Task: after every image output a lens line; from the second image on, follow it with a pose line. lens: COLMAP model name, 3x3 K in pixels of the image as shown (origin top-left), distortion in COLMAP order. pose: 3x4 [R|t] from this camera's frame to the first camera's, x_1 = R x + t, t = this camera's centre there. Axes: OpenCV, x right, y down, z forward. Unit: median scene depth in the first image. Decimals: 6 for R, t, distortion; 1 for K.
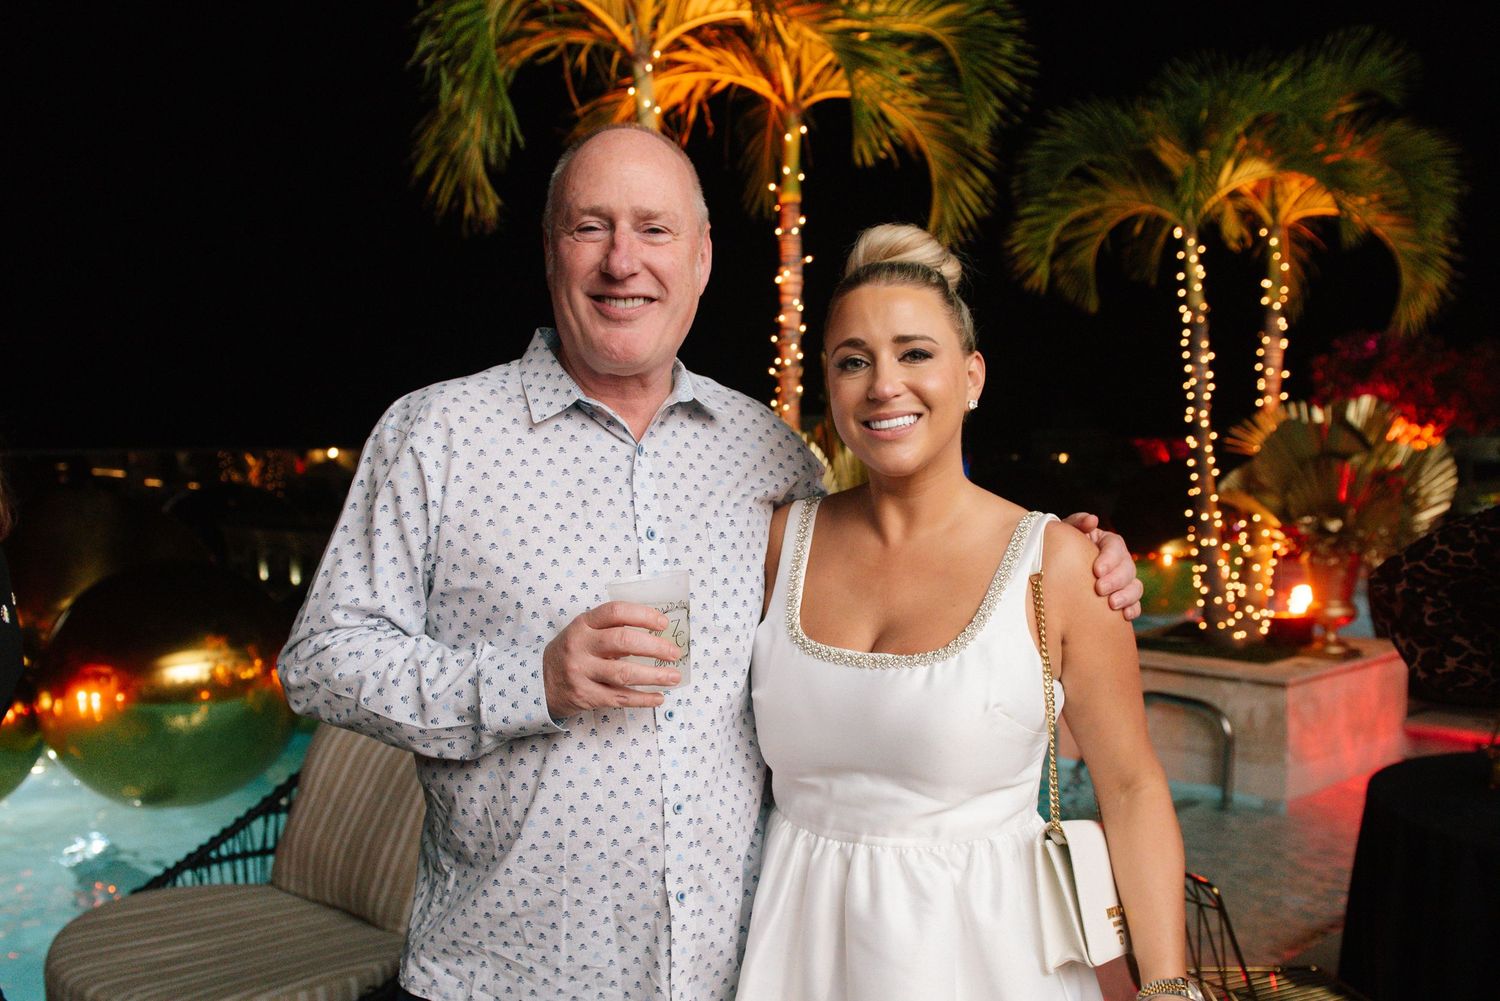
lens RADIAL K [[1336.8, 0, 770.8], [0, 1336.8, 551.3], [0, 0, 1]] dist [0.013742, 0.008441]
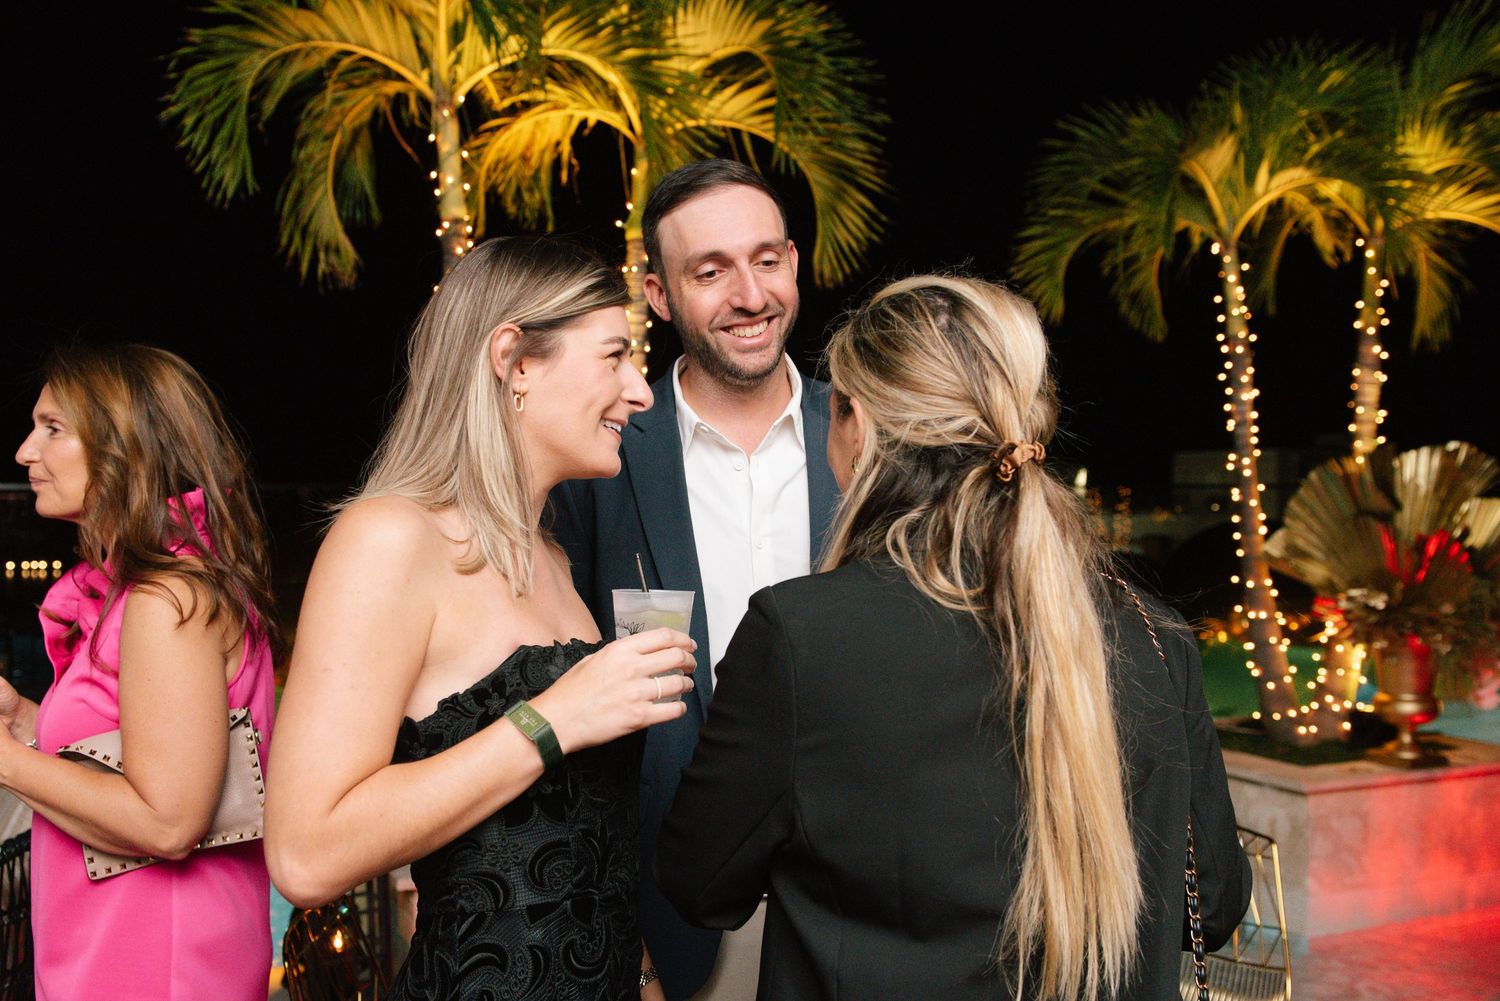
lens RADIAL K [[1459.9, 0, 736.4], [0, 1459.9, 524.7], [0, 0, 1]] dist [0.014254, 0.000000]
pose [[0.952254, 0.019361, -0.304693, 0.300624], [-0.035246, 0.998286, -0.046722, -0.009018], [0.303266, 0.055231, 0.951304, 0.034846]]
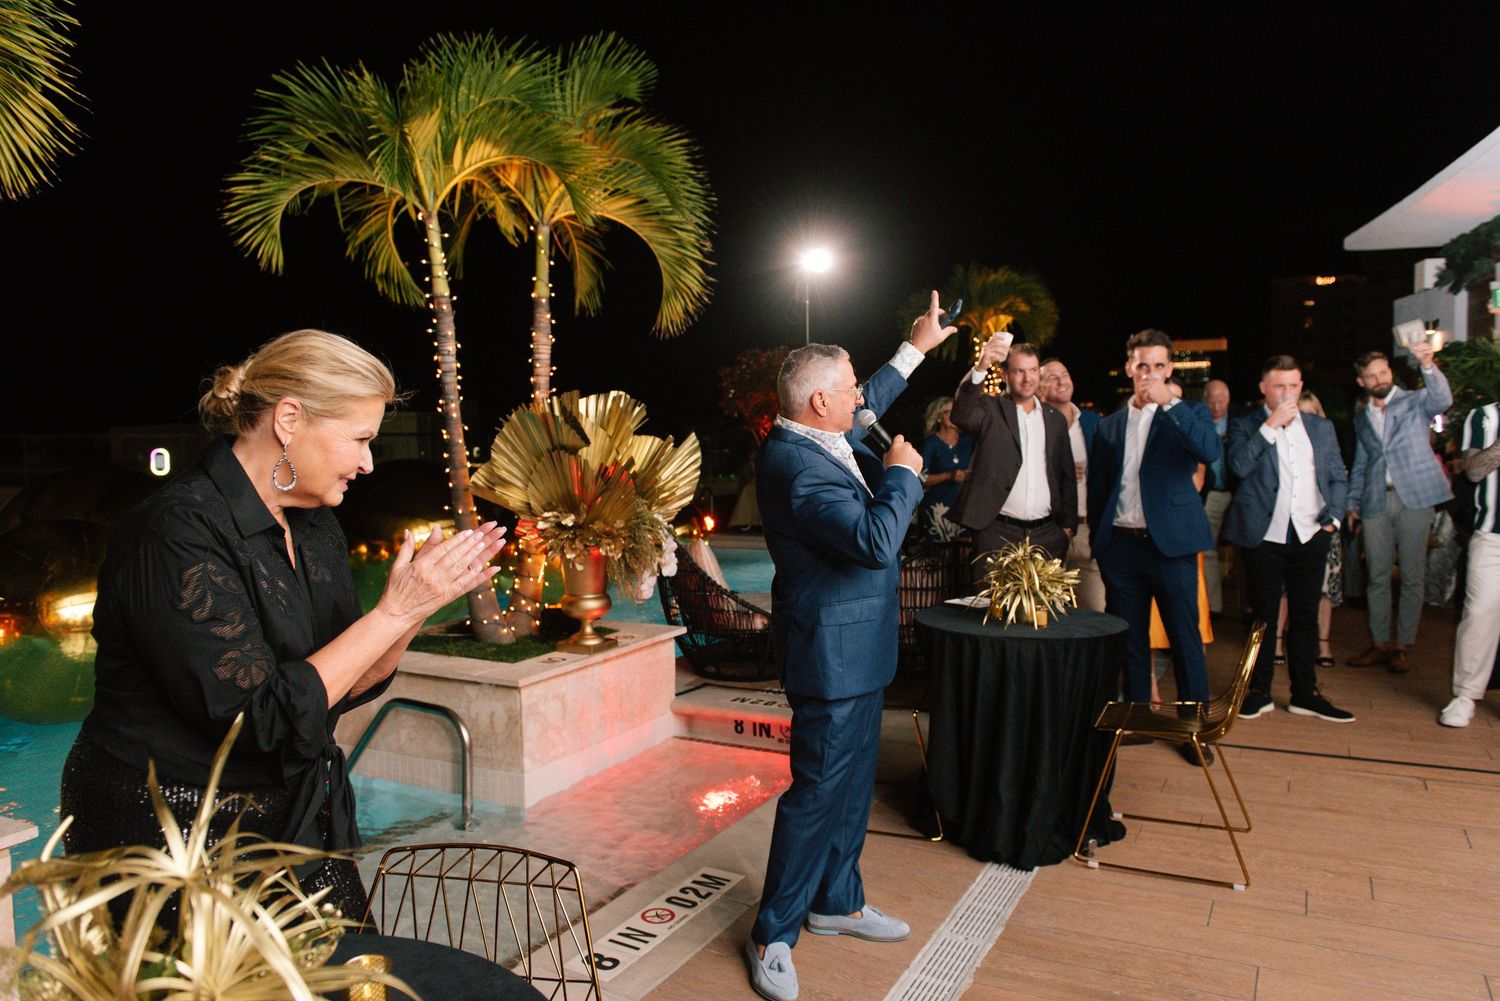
lens RADIAL K [[1060.1, 0, 740.8], [0, 1060.1, 509.8], [0, 0, 1]] dist [-0.019509, 0.002305]
pose [[0.942551, -0.019355, 0.333501, 0.263958], [0.024386, 0.999643, -0.010907, -0.013836], [-0.333171, 0.018413, 0.942687, 0.214489]]
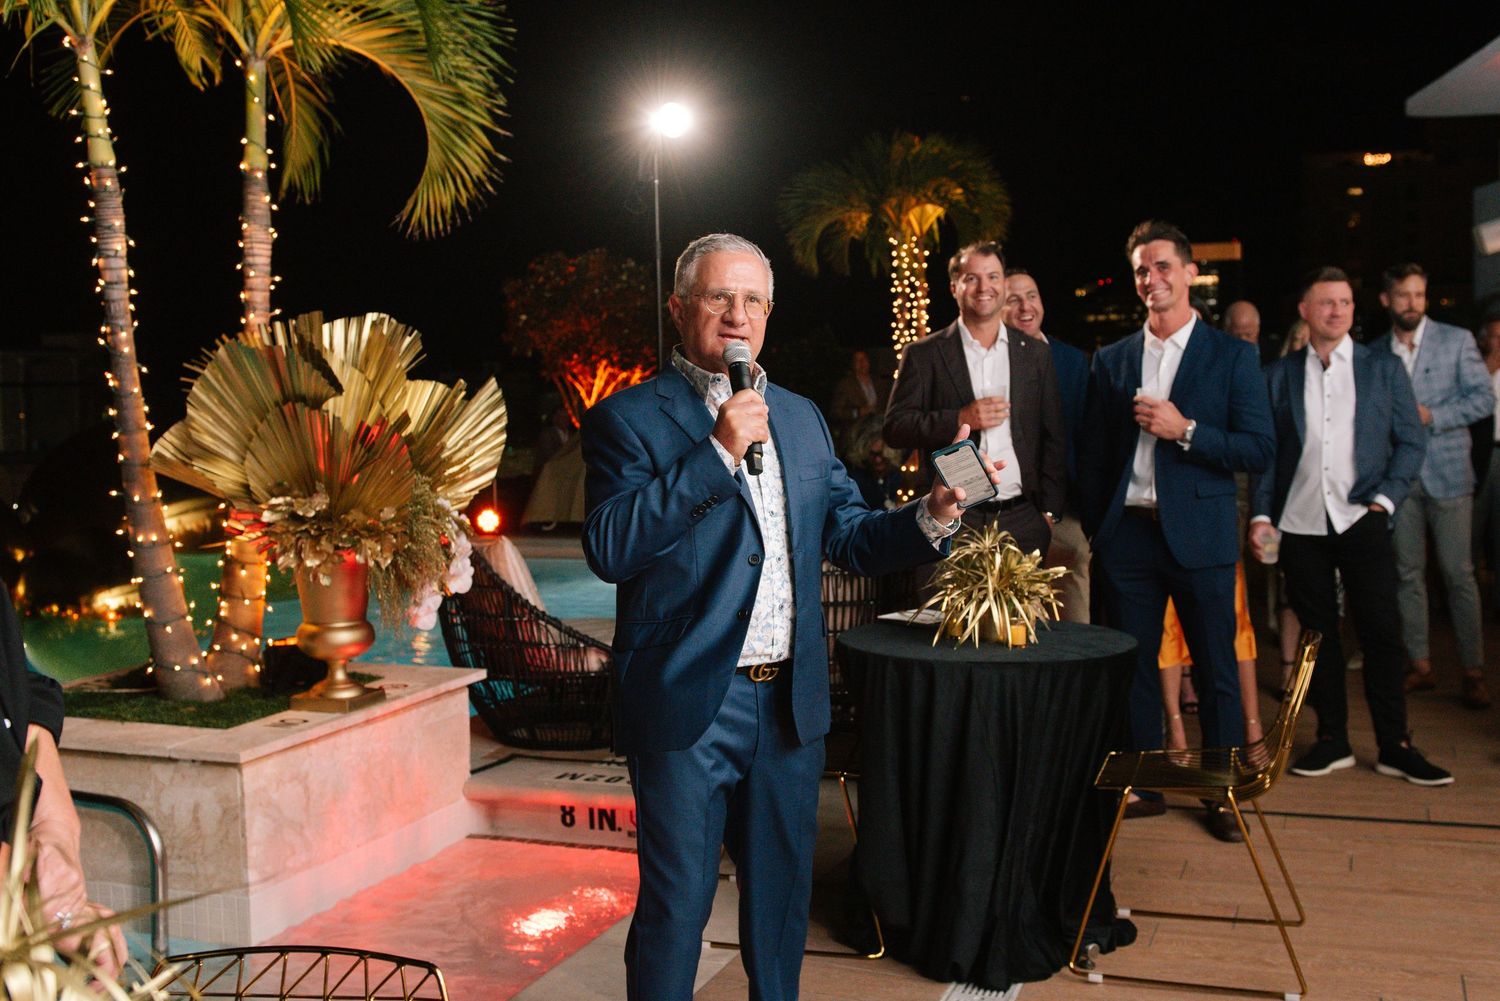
lens RADIAL K [[1624.7, 0, 741.2], [0, 1624.7, 507.6], [0, 0, 1]] dist [-0.014219, 0.000000]
pose [[0.890584, -0.033365, 0.453593, 0.235069], [0.038726, 0.999247, -0.002532, -0.008661], [-0.453166, 0.019820, 0.891206, 0.196792]]
